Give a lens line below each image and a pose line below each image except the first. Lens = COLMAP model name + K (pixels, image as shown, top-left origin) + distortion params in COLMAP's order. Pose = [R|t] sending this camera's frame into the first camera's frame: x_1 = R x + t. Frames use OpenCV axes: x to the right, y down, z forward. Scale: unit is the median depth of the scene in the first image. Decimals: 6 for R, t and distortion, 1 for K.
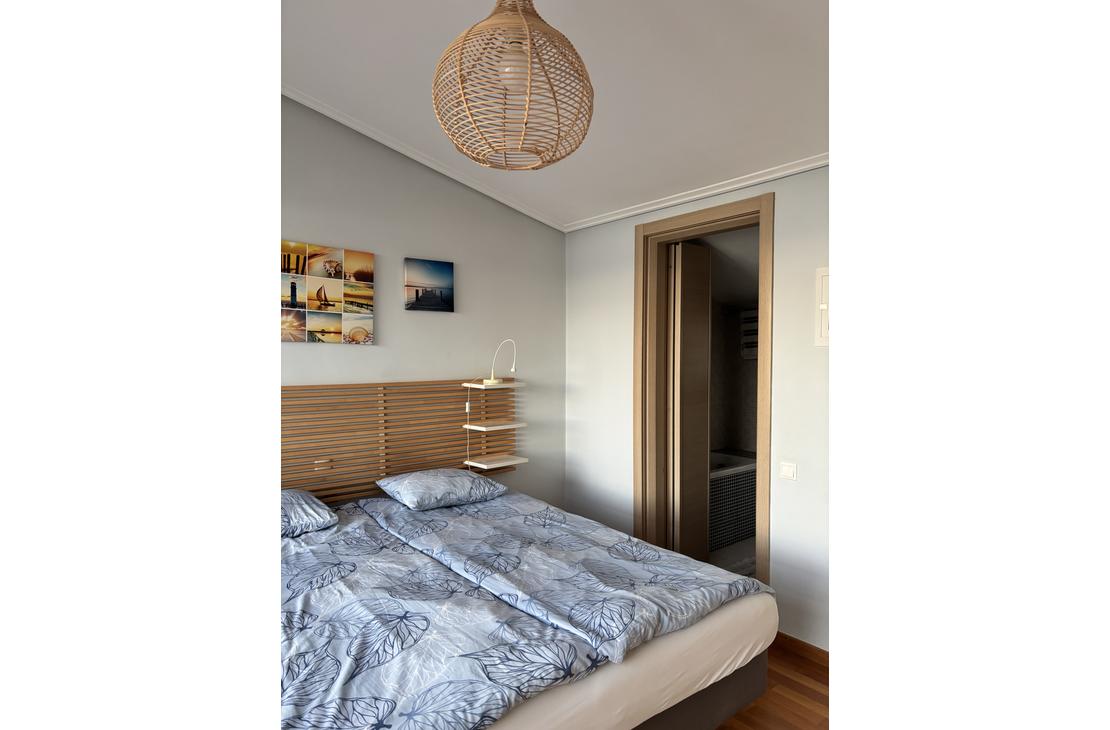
lens RADIAL K [[551.5, 0, 559.6], [0, 551.5, 364.7], [0, 0, 1]] dist [0.018821, -0.004744]
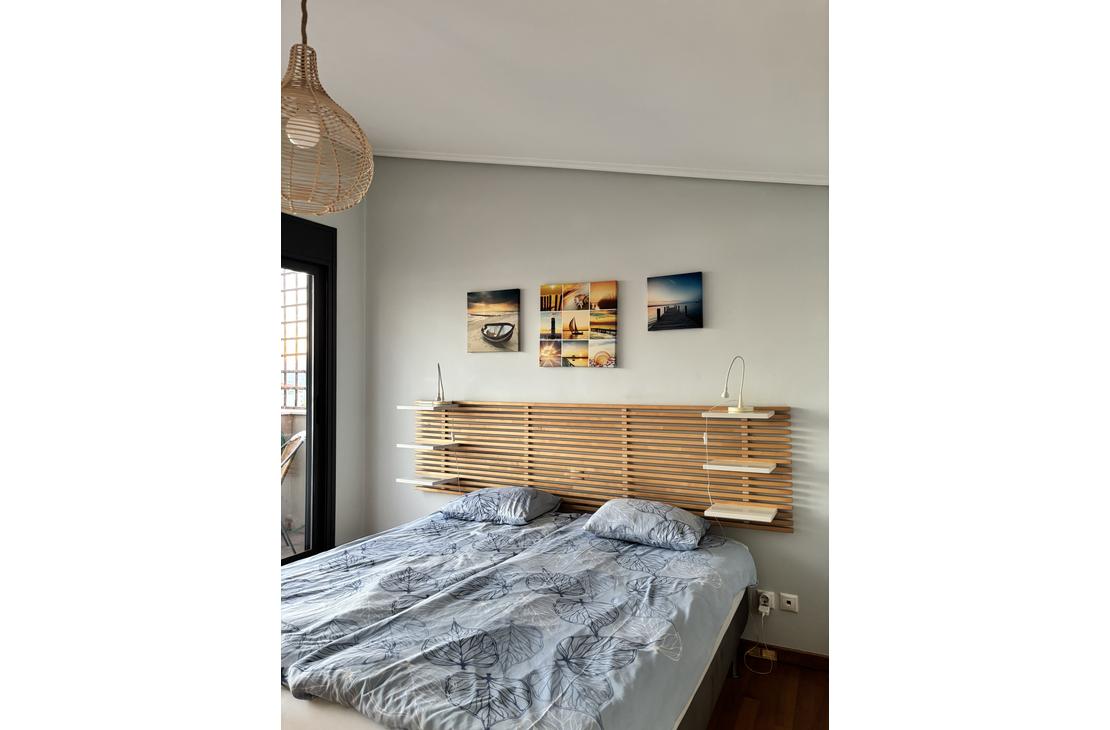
lens RADIAL K [[551.5, 0, 559.5], [0, 551.5, 363.0], [0, 0, 1]] dist [0.018821, -0.004744]
pose [[0.384769, -0.030023, -0.922524, 0.596120], [-0.012490, 0.999210, -0.037729, -0.004535], [0.922928, 0.026039, 0.384090, 0.517624]]
